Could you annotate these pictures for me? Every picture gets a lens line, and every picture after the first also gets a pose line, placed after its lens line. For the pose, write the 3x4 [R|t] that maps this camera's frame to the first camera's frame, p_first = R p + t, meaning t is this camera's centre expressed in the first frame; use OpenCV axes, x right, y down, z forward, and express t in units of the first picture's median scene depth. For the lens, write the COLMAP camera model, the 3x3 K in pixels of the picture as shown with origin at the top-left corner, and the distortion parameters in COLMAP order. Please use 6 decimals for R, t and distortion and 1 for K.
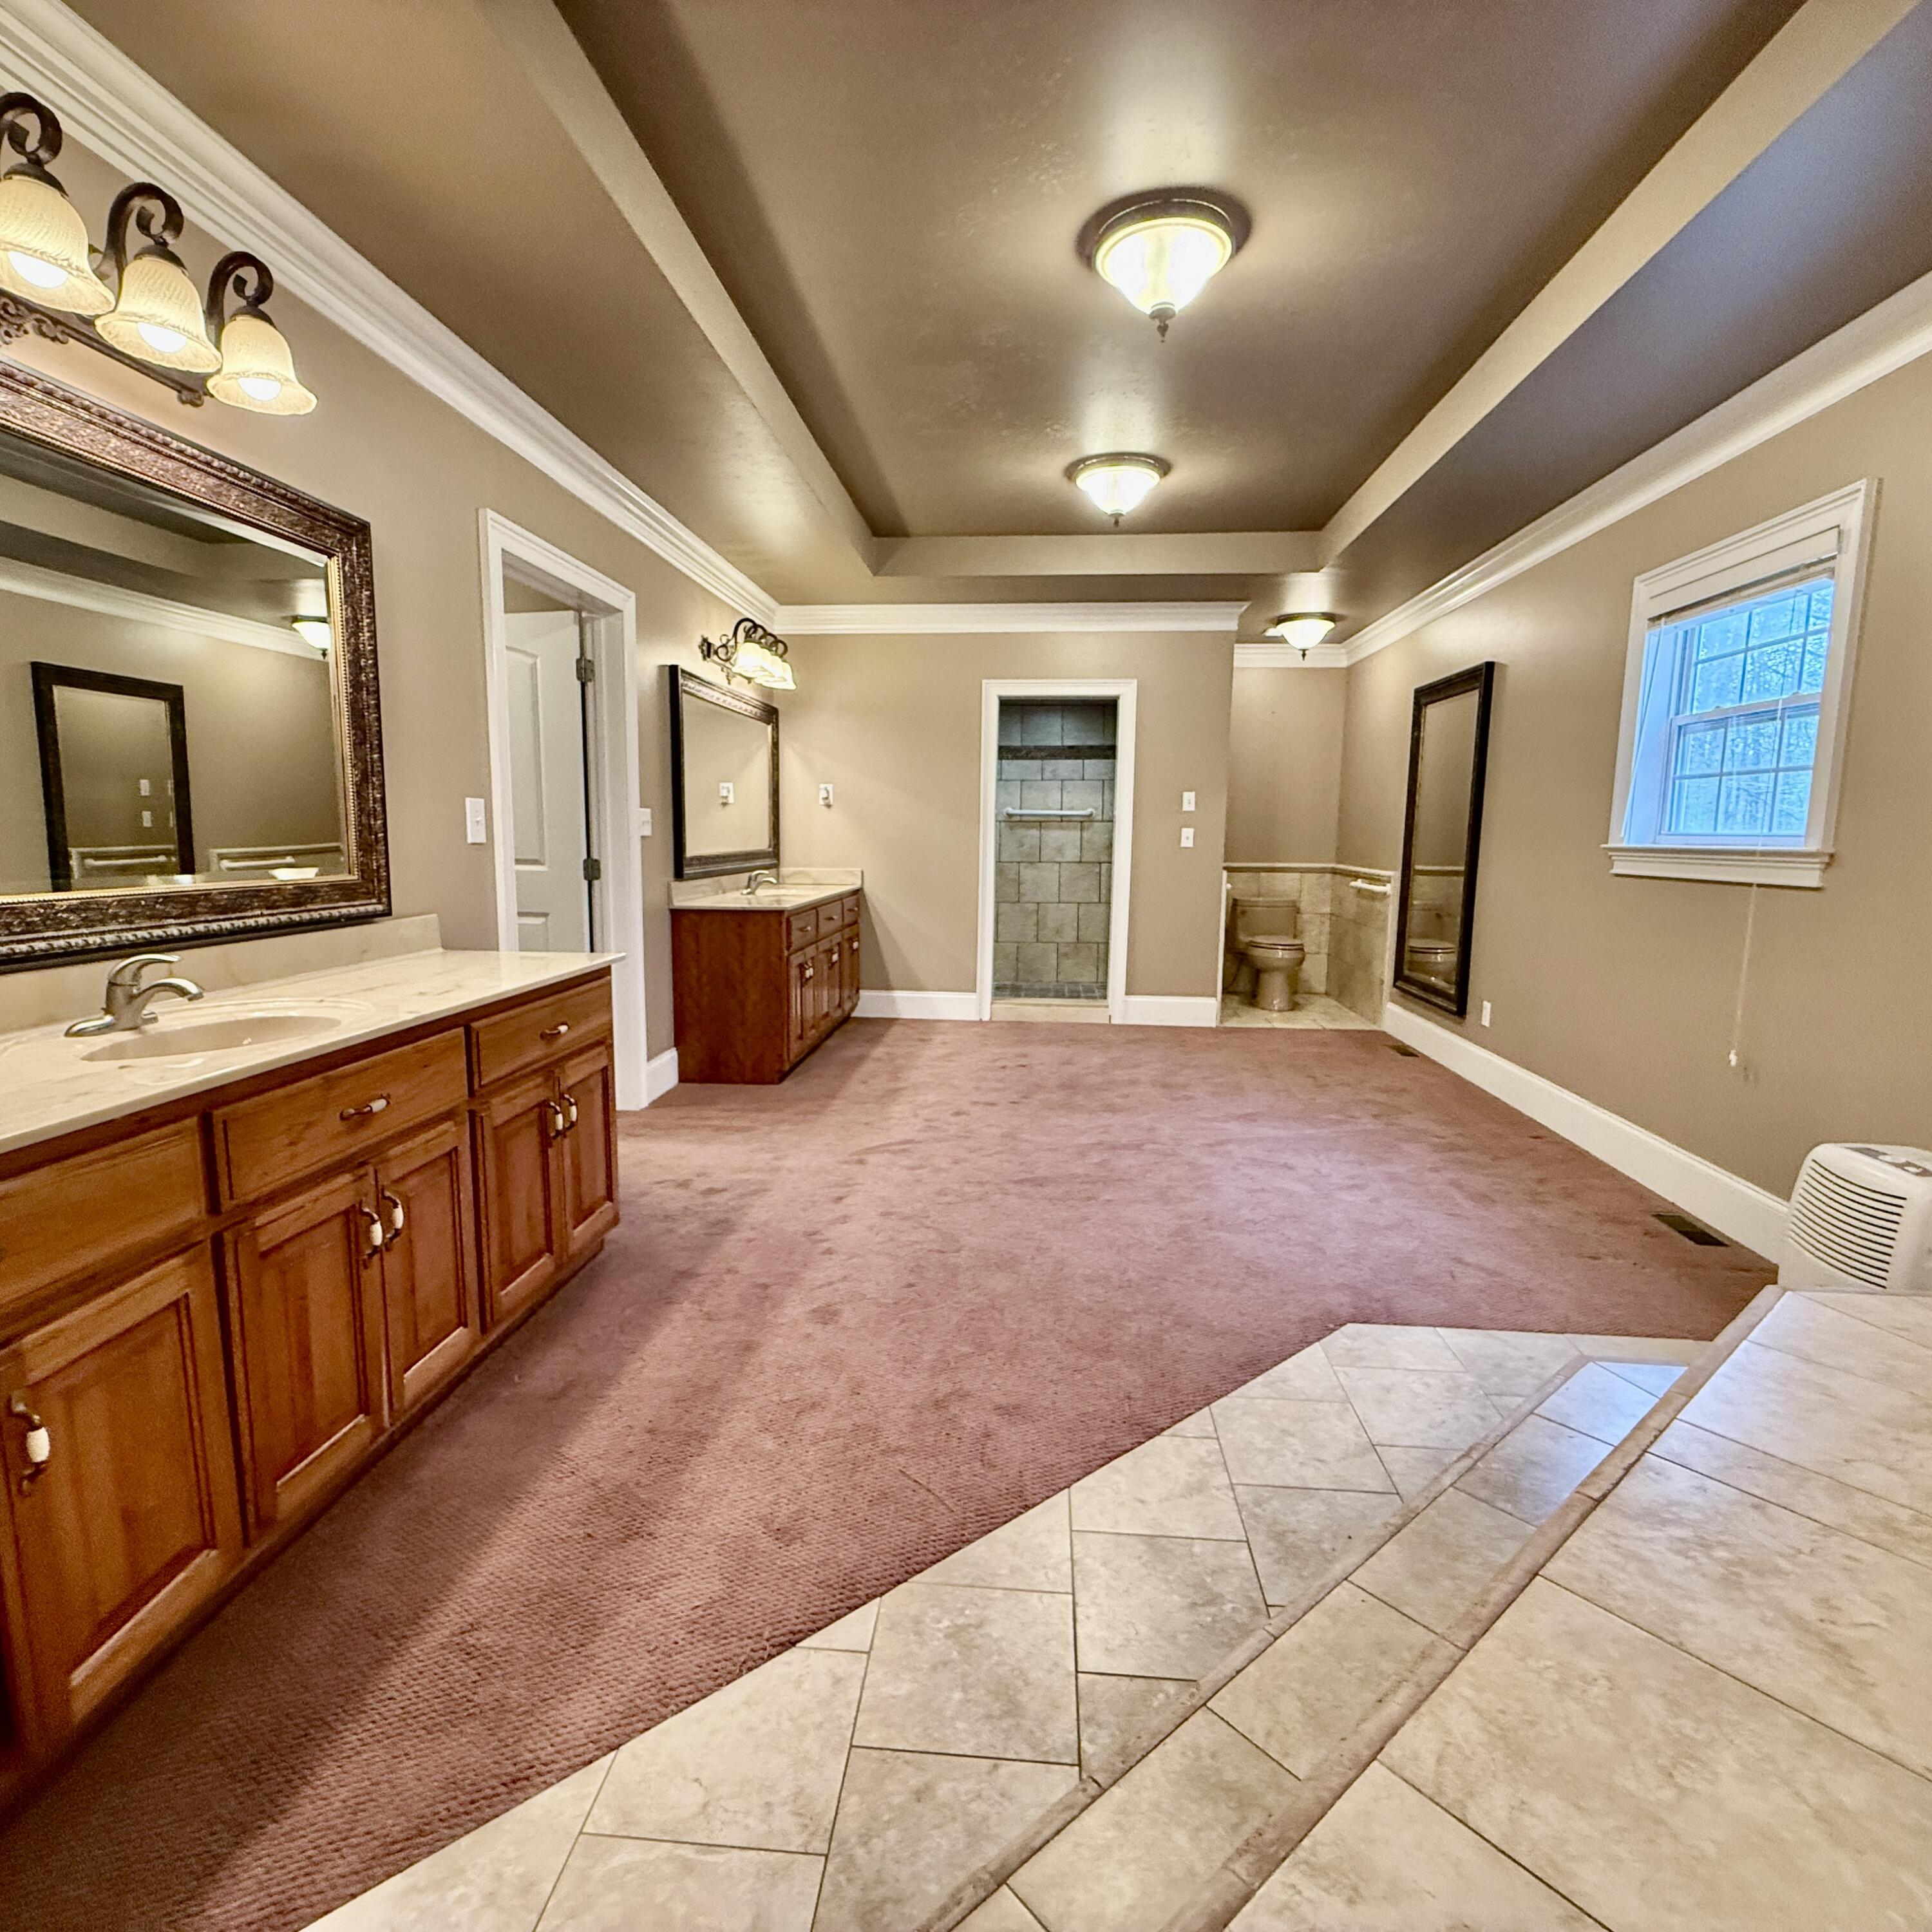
lens RADIAL K [[1031.5, 0, 956.2], [0, 1031.5, 965.2], [0, 0, 1]] dist [0.001303, 0.000294]
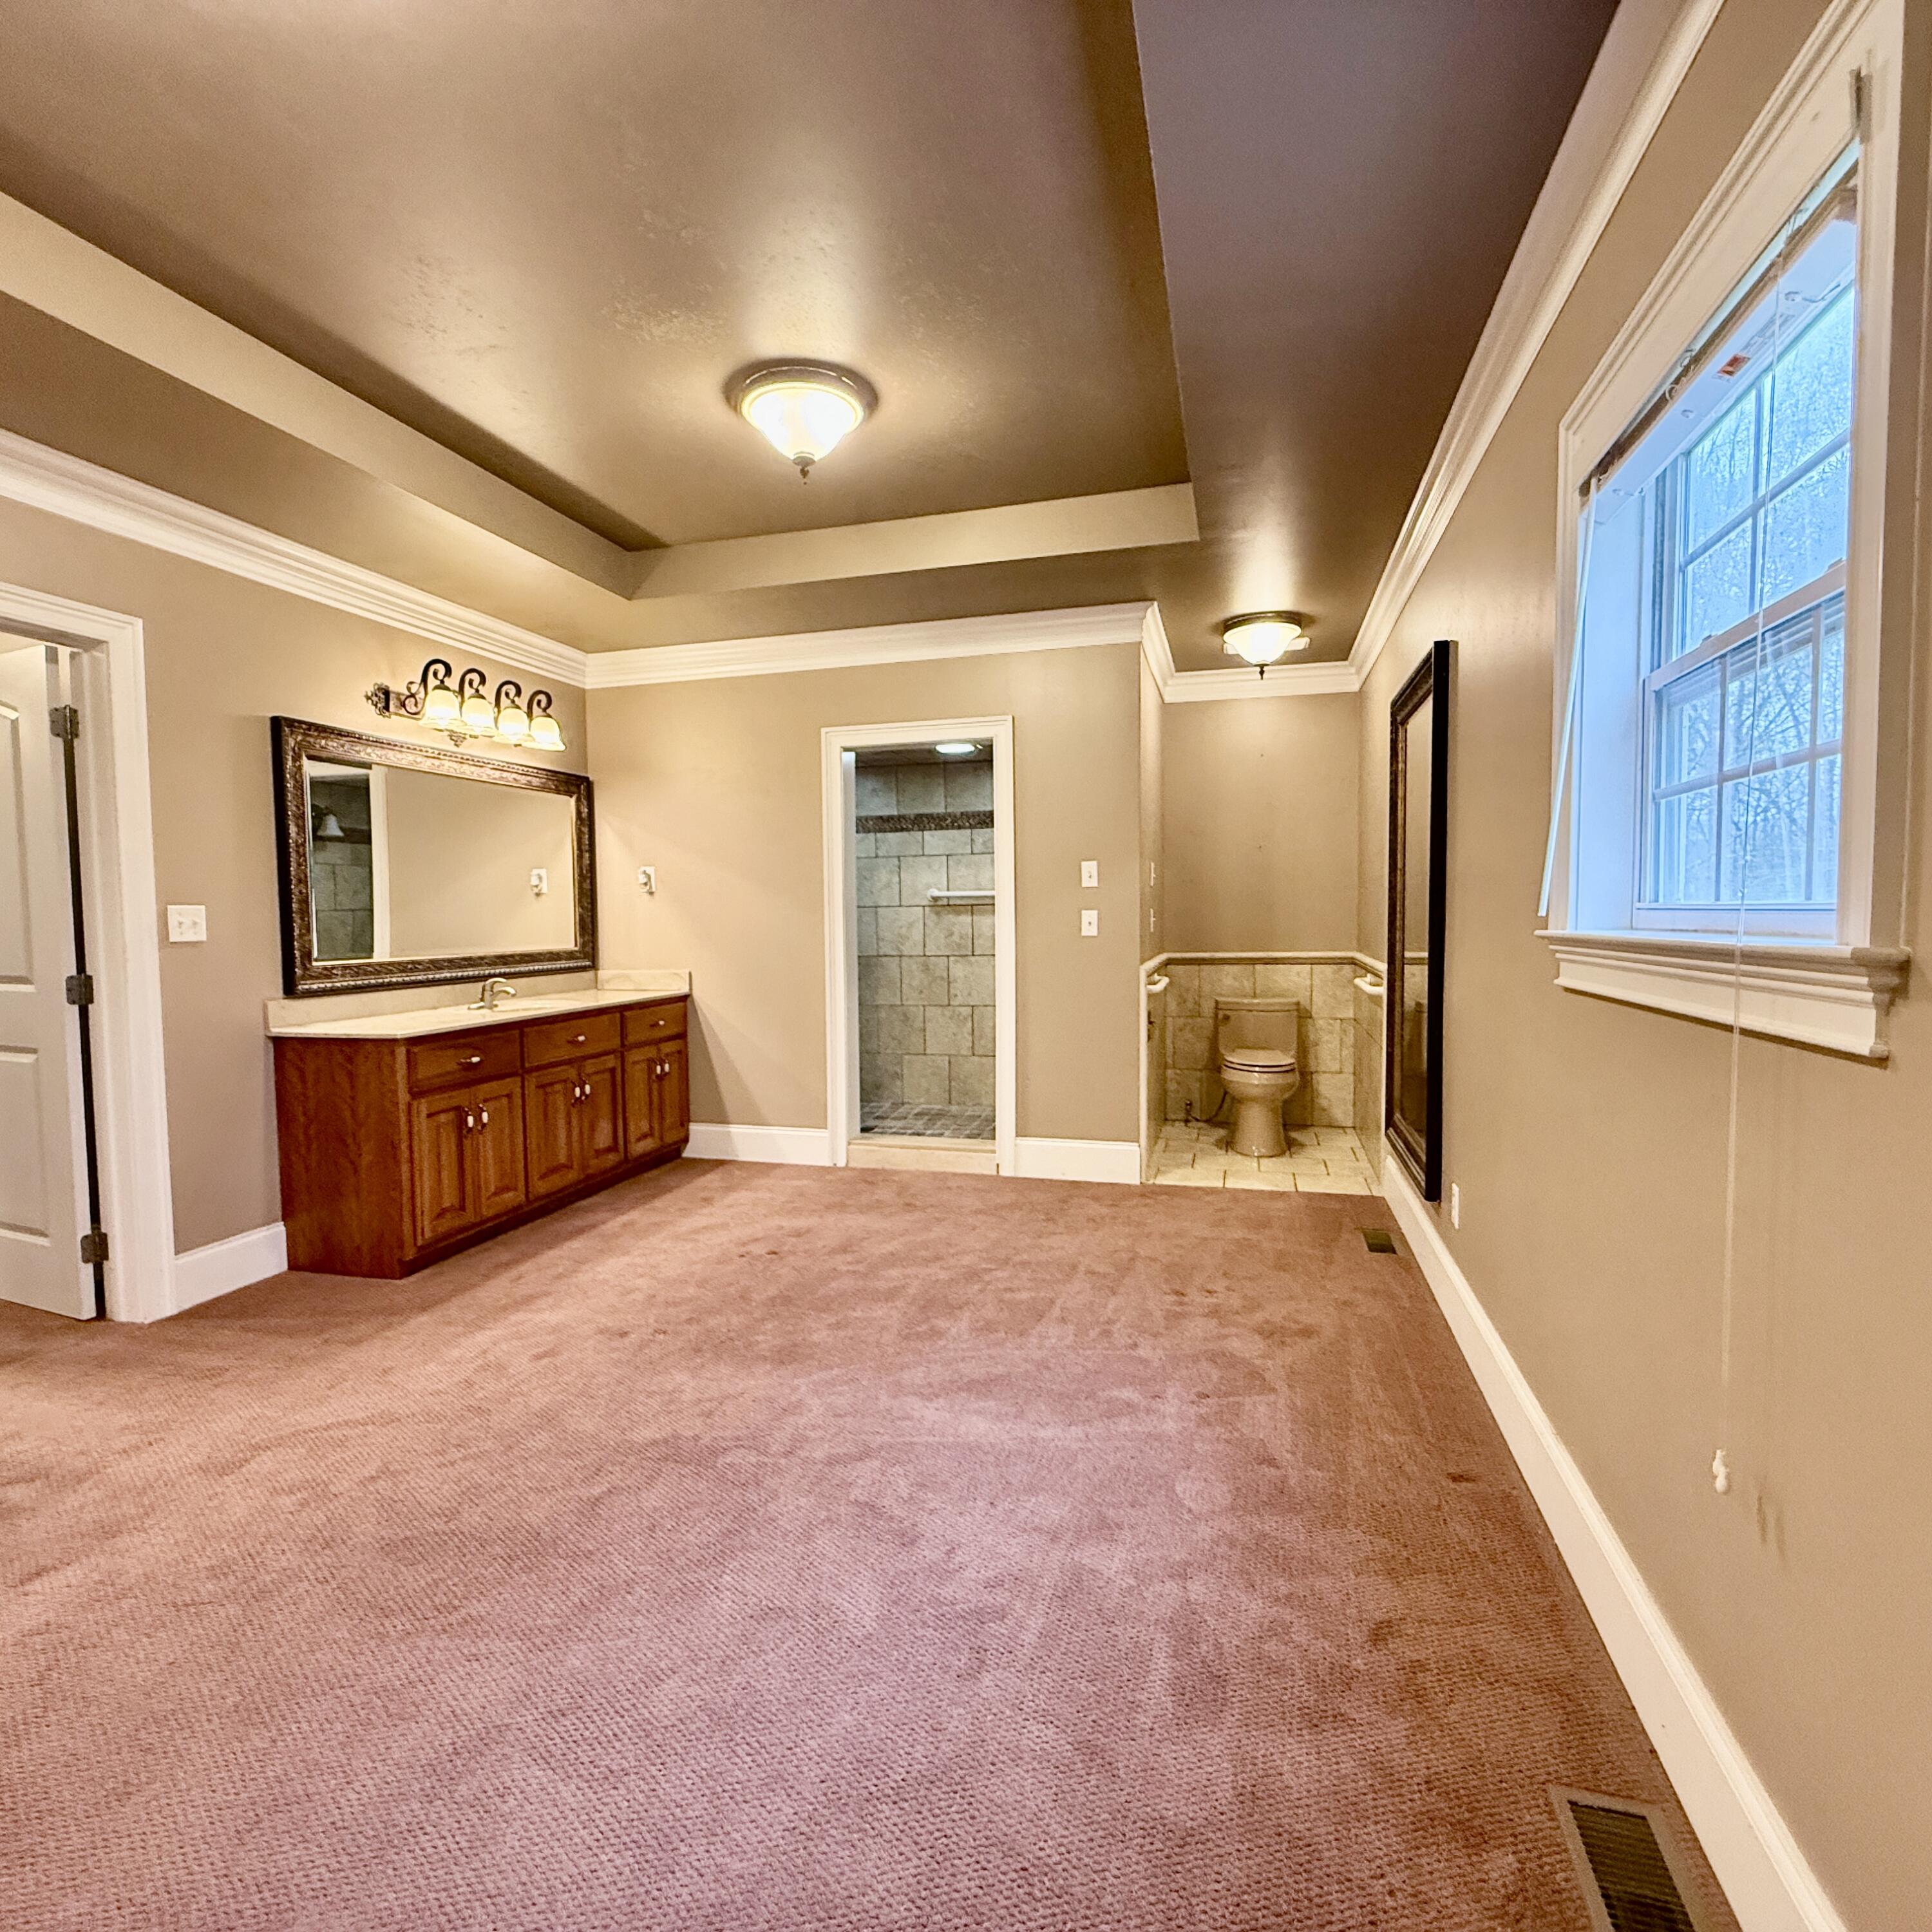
lens RADIAL K [[1031.5, 0, 956.2], [0, 1031.5, 965.2], [0, 0, 1]] dist [0.001303, 0.000294]
pose [[0.983059, -0.014045, -0.182751, 0.266277], [-0.000742, 0.996747, -0.080592, -0.034913], [0.183289, 0.079362, 0.979850, 0.267970]]
